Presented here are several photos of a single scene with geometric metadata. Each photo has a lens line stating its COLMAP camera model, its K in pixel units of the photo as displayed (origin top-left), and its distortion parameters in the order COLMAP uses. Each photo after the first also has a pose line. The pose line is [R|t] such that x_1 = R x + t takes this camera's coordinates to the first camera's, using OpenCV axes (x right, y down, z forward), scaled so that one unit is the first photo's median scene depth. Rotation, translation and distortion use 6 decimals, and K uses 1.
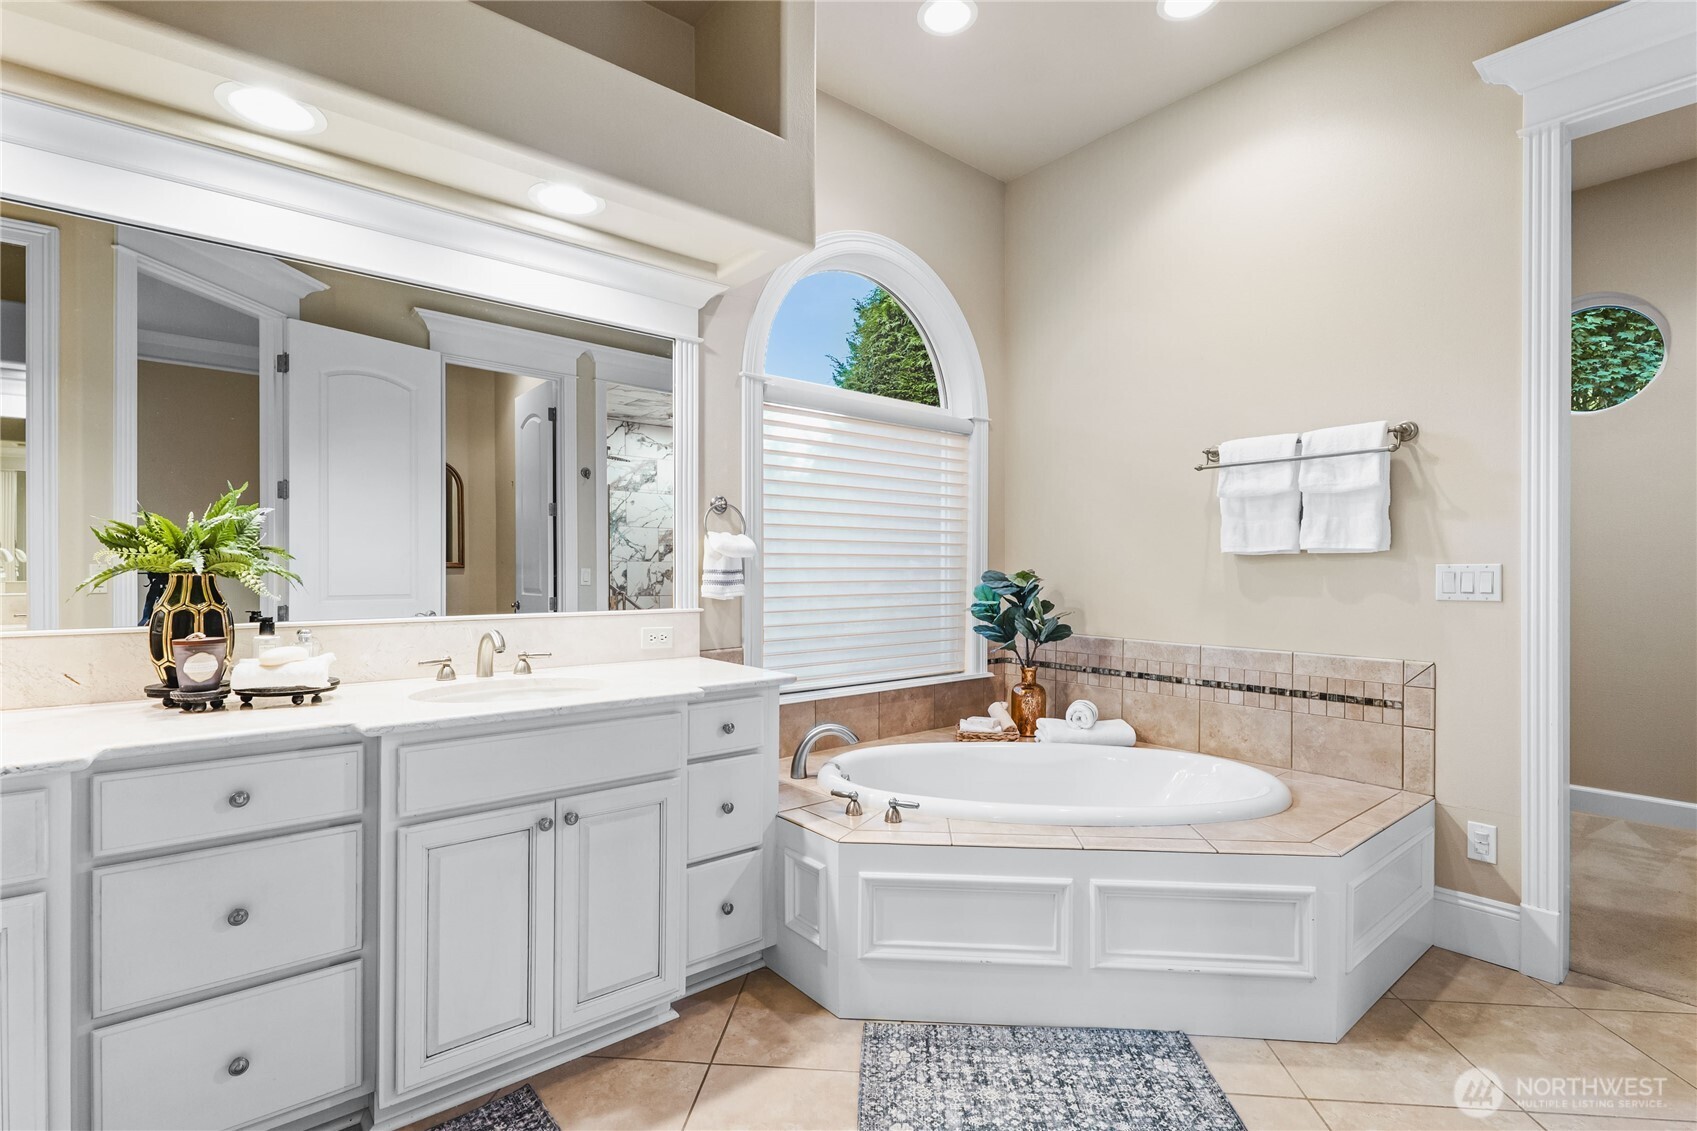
lens RADIAL K [[793.1, 0, 857.6], [0, 793.1, 565.1], [0, 0, 1]] dist [0.016023, 0.000319]
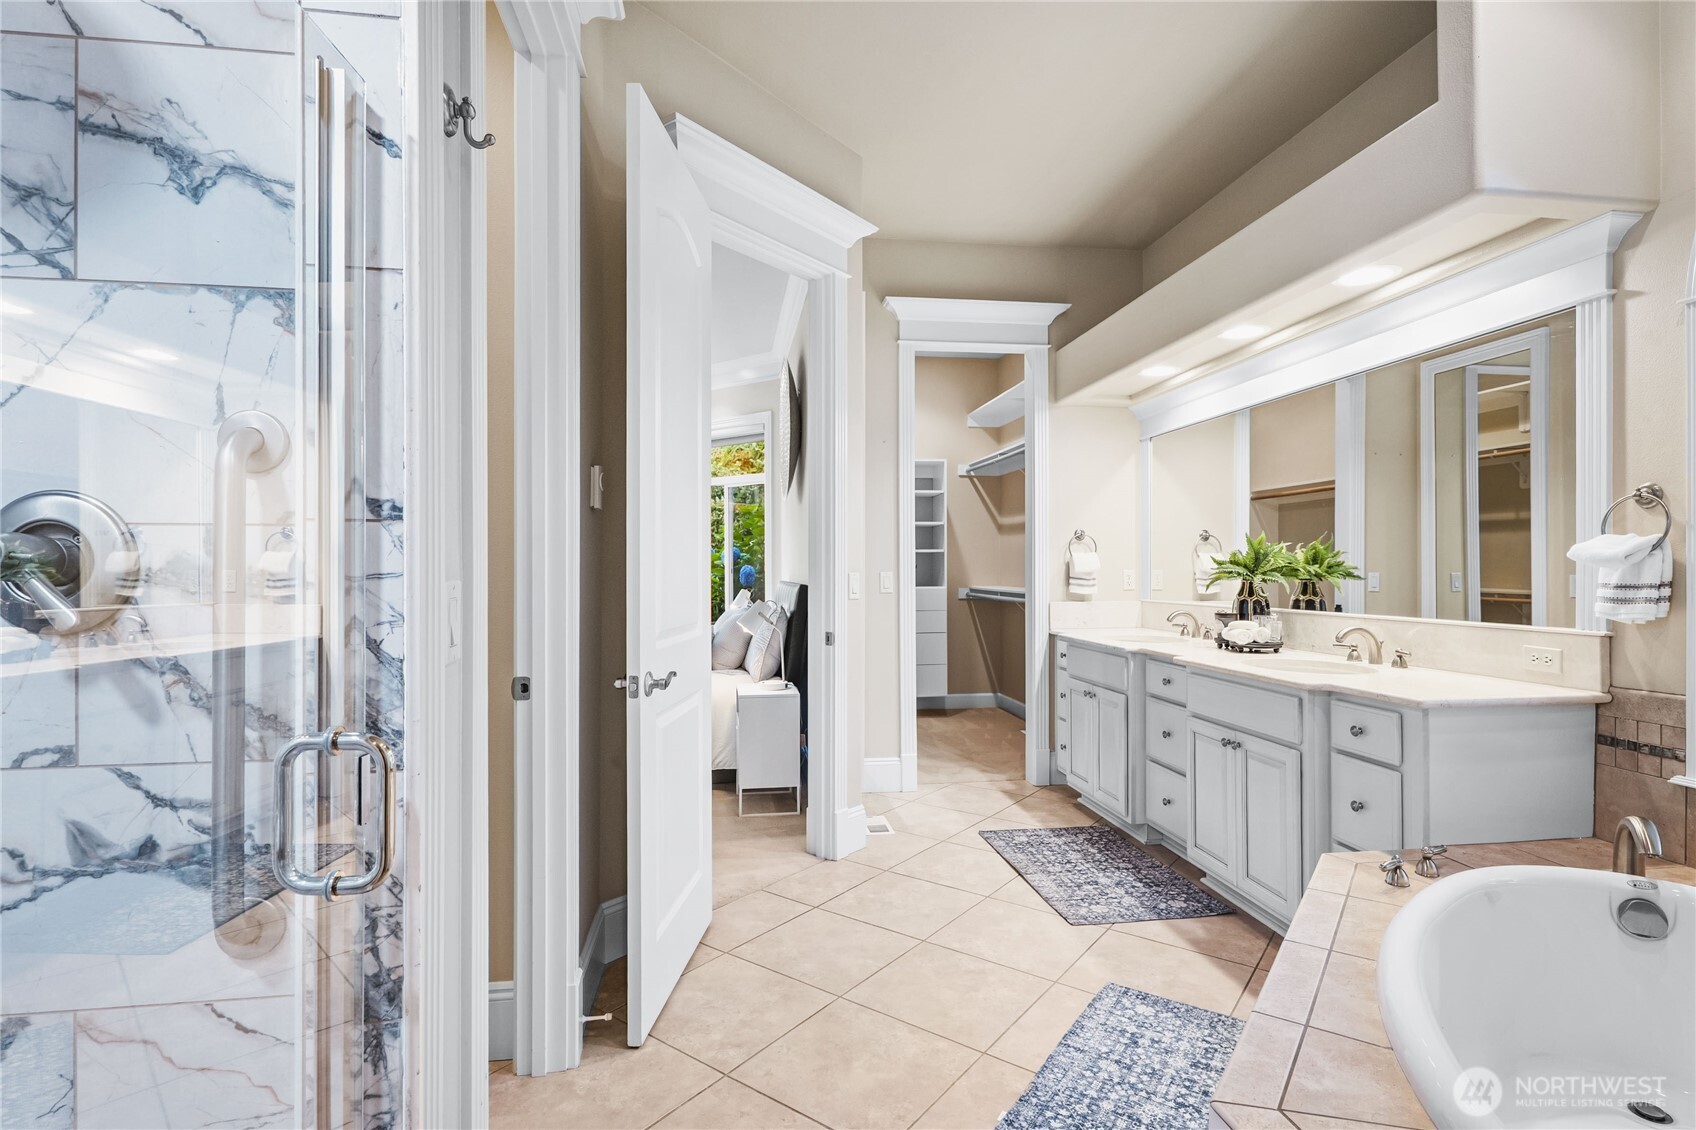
lens RADIAL K [[842.2, 0, 848.0], [0, 842.2, 565.0], [0, 0, 1]] dist [-0.000977, -0.000153]
pose [[-0.525014, -0.012835, -0.850997, 0.986761], [-0.004778, 0.999915, -0.012133, 0.001670], [0.851080, -0.002304, -0.525031, 0.870632]]
